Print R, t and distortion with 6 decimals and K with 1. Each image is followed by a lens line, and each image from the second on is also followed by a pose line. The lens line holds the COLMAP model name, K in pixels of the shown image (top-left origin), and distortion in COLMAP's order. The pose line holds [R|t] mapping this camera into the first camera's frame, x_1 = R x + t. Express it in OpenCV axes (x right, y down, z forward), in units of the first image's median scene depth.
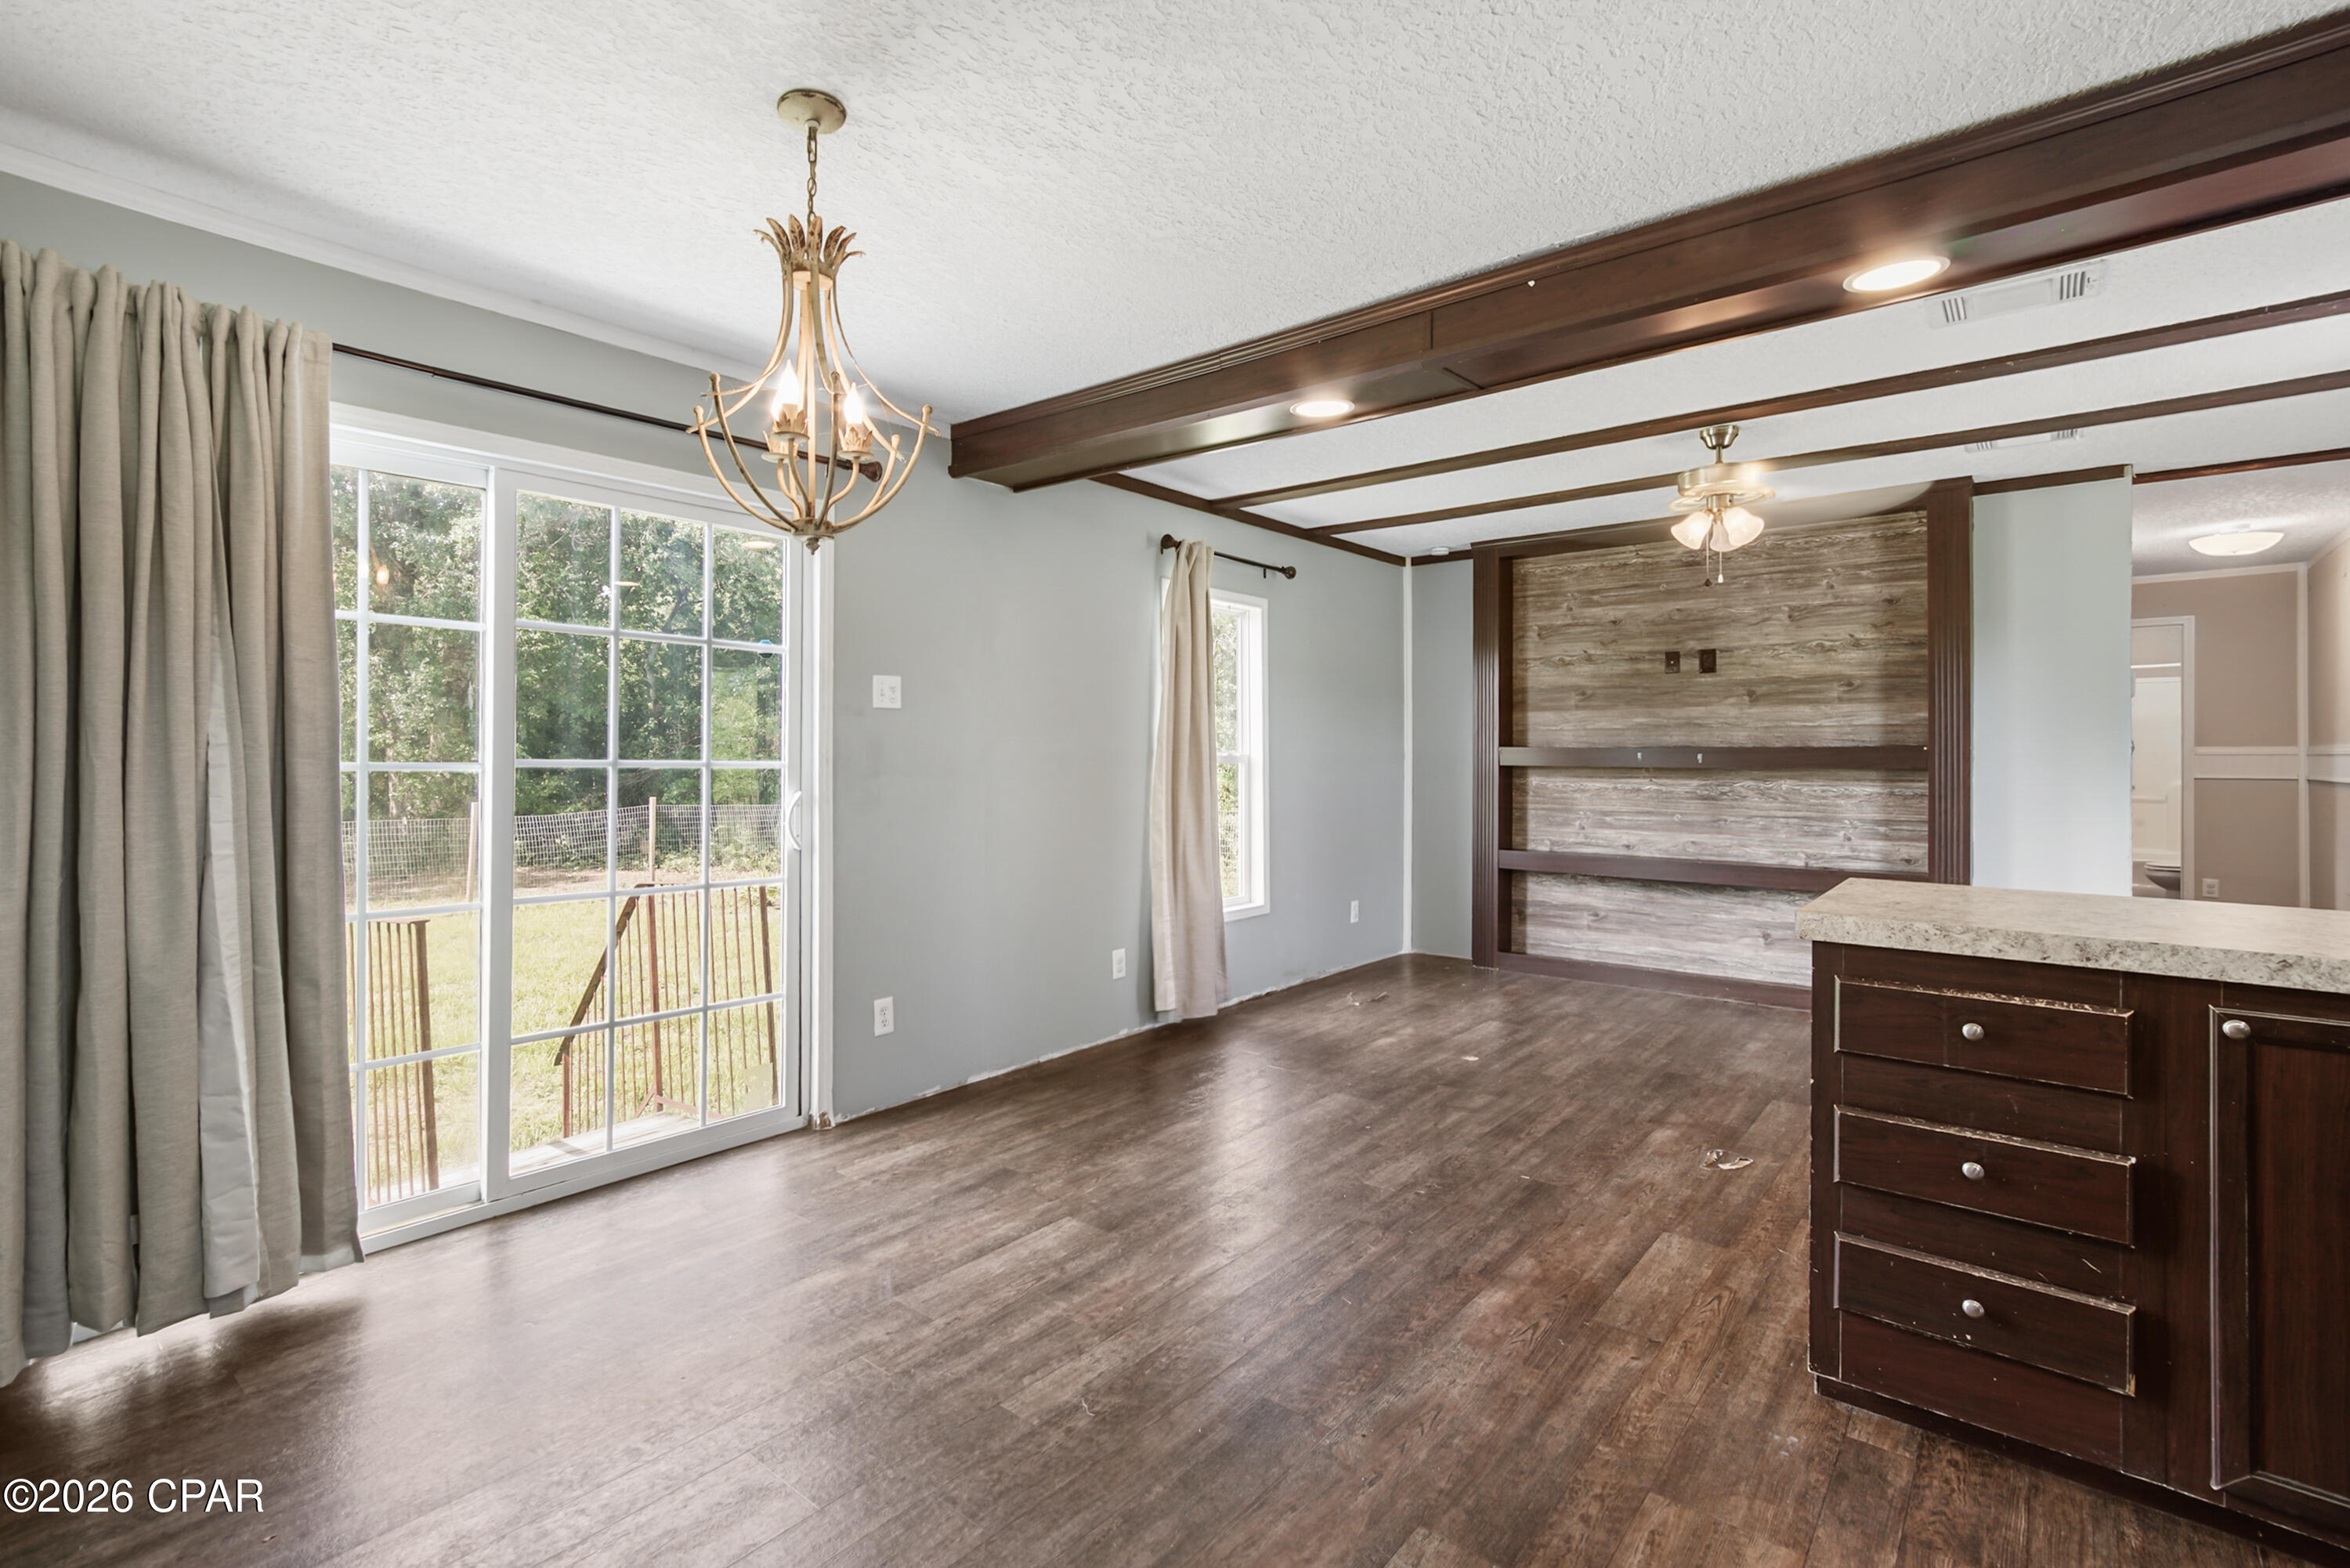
lens RADIAL K [[1104.0, 0, 1126.4], [0, 1104.0, 751.5], [0, 0, 1]] dist [-0.006527, 0.000745]
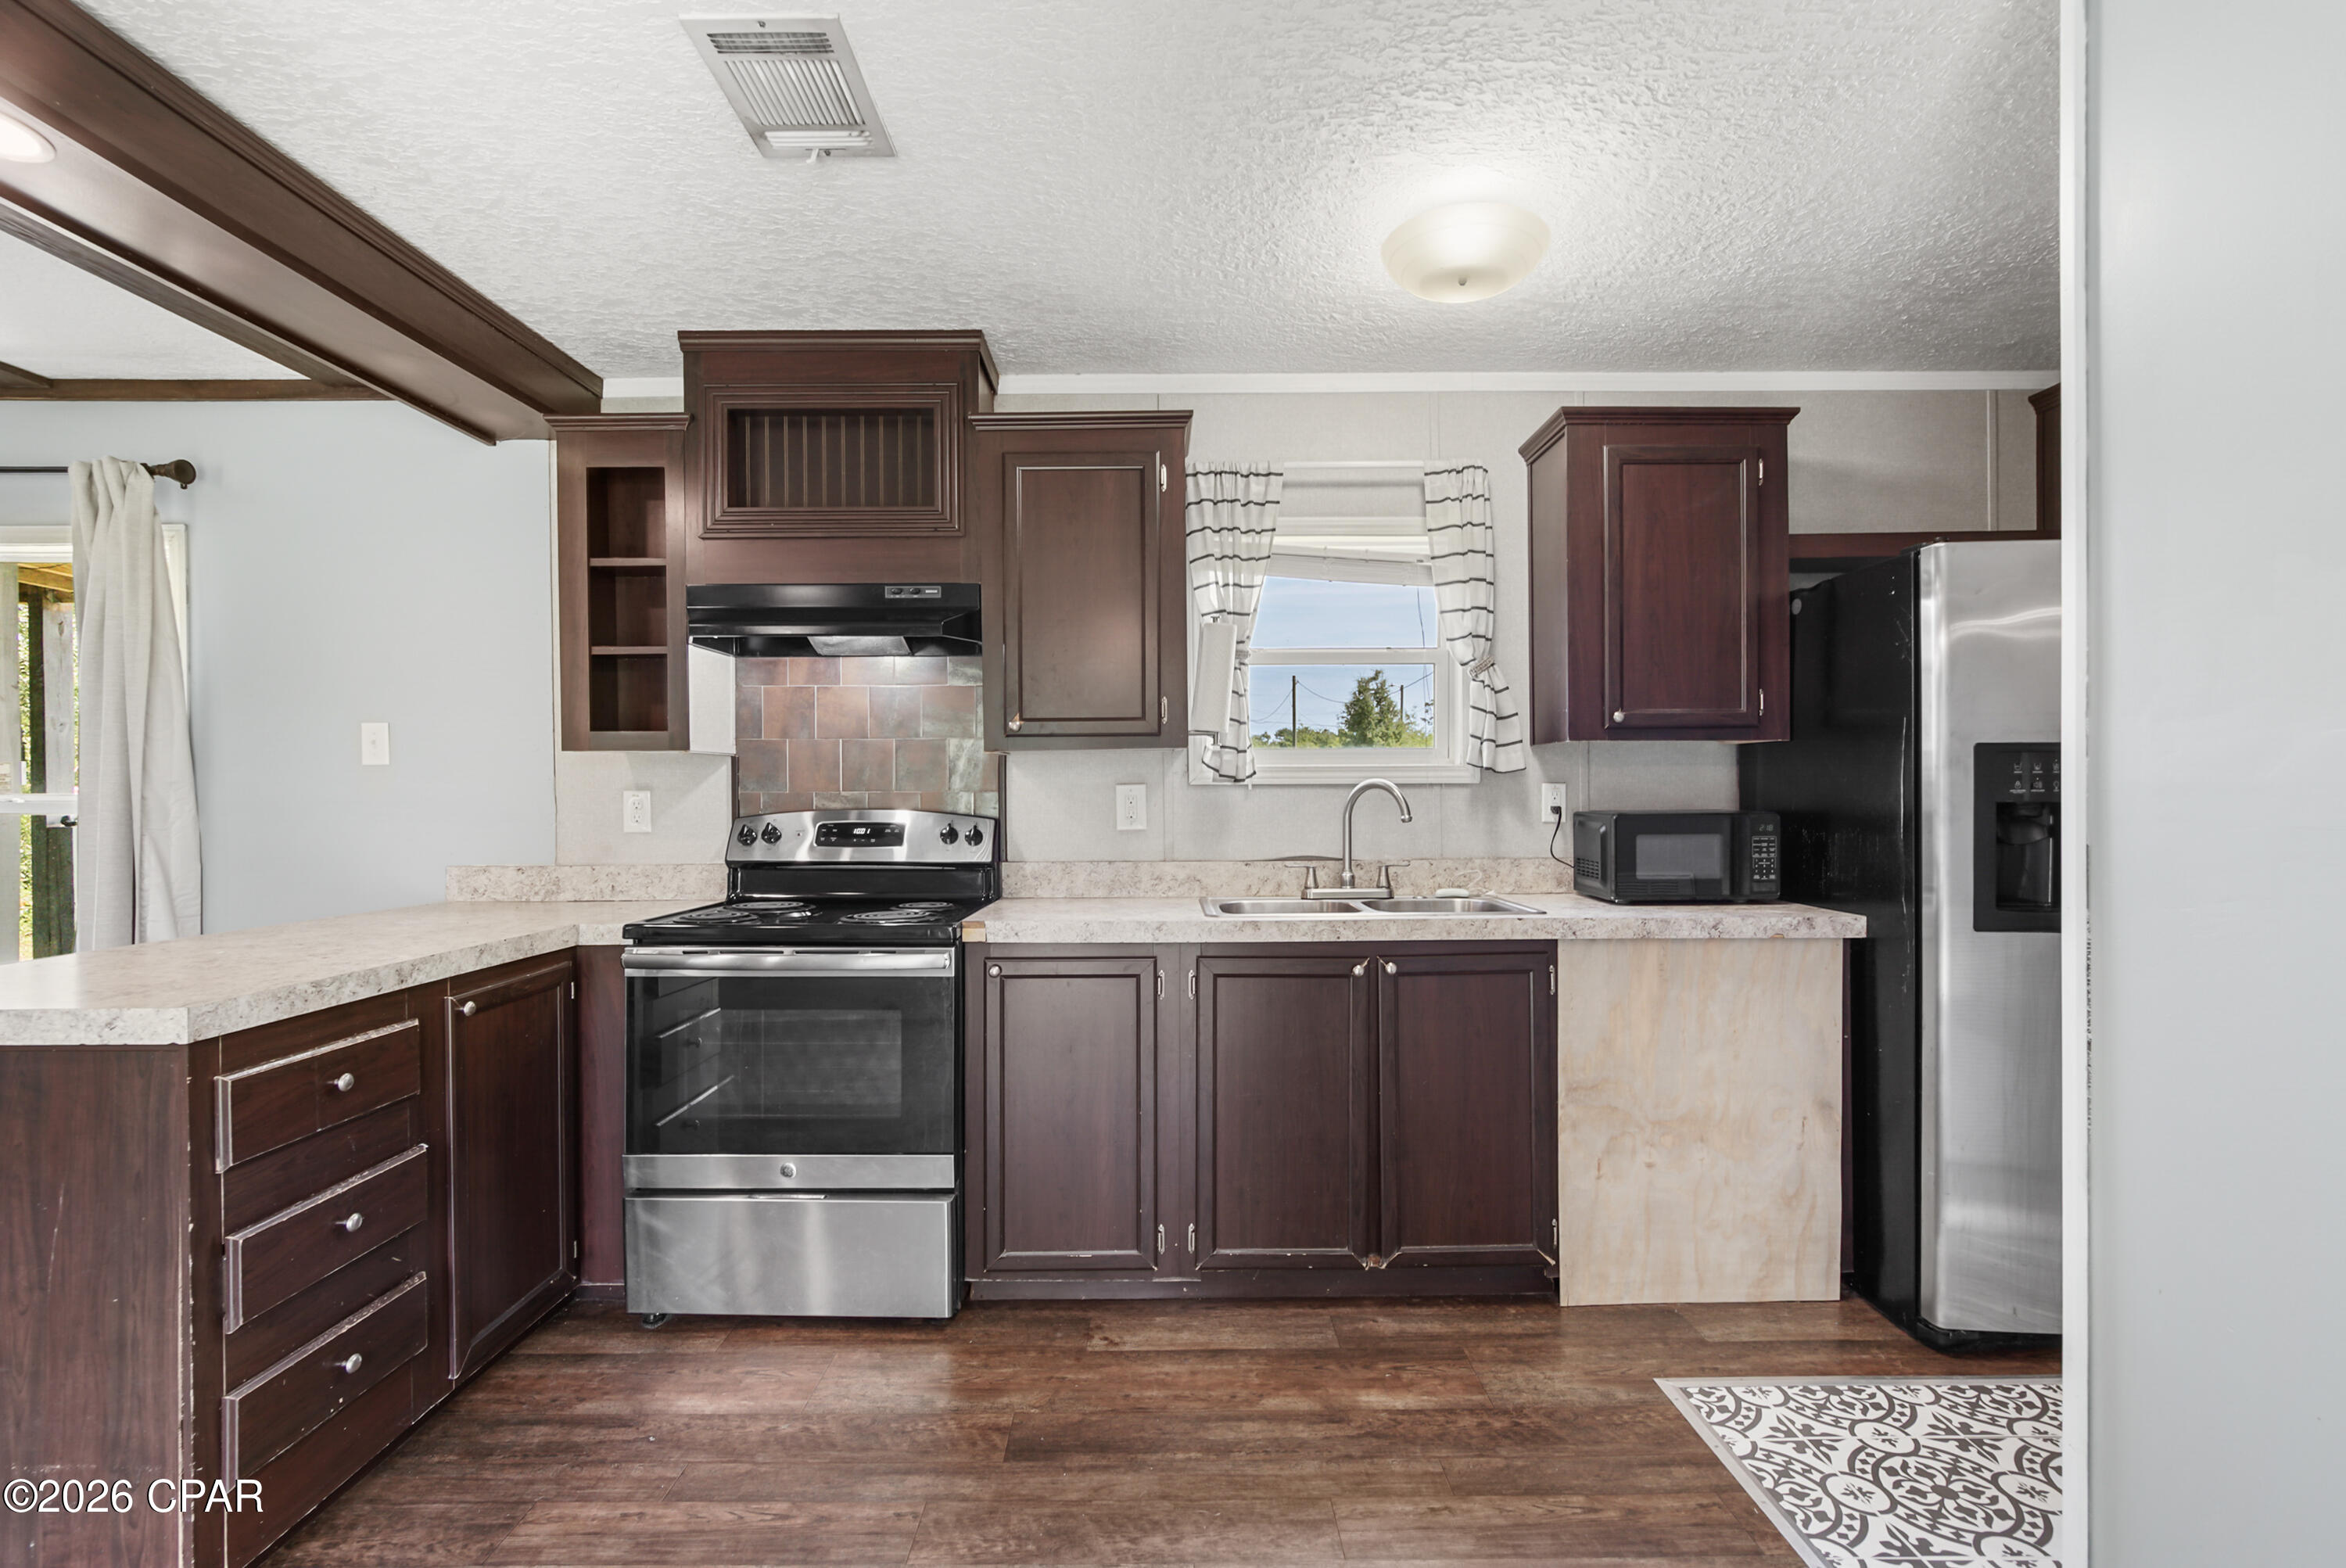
lens RADIAL K [[1067.2, 0, 1170.5], [0, 1067.2, 796.1], [0, 0, 1]] dist [-0.002191, -0.000152]
pose [[-0.673913, 0.000461, 0.738811, -0.183803], [0.003136, 0.999993, 0.002237, 0.000821], [-0.738804, 0.003824, -0.673909, 0.479180]]
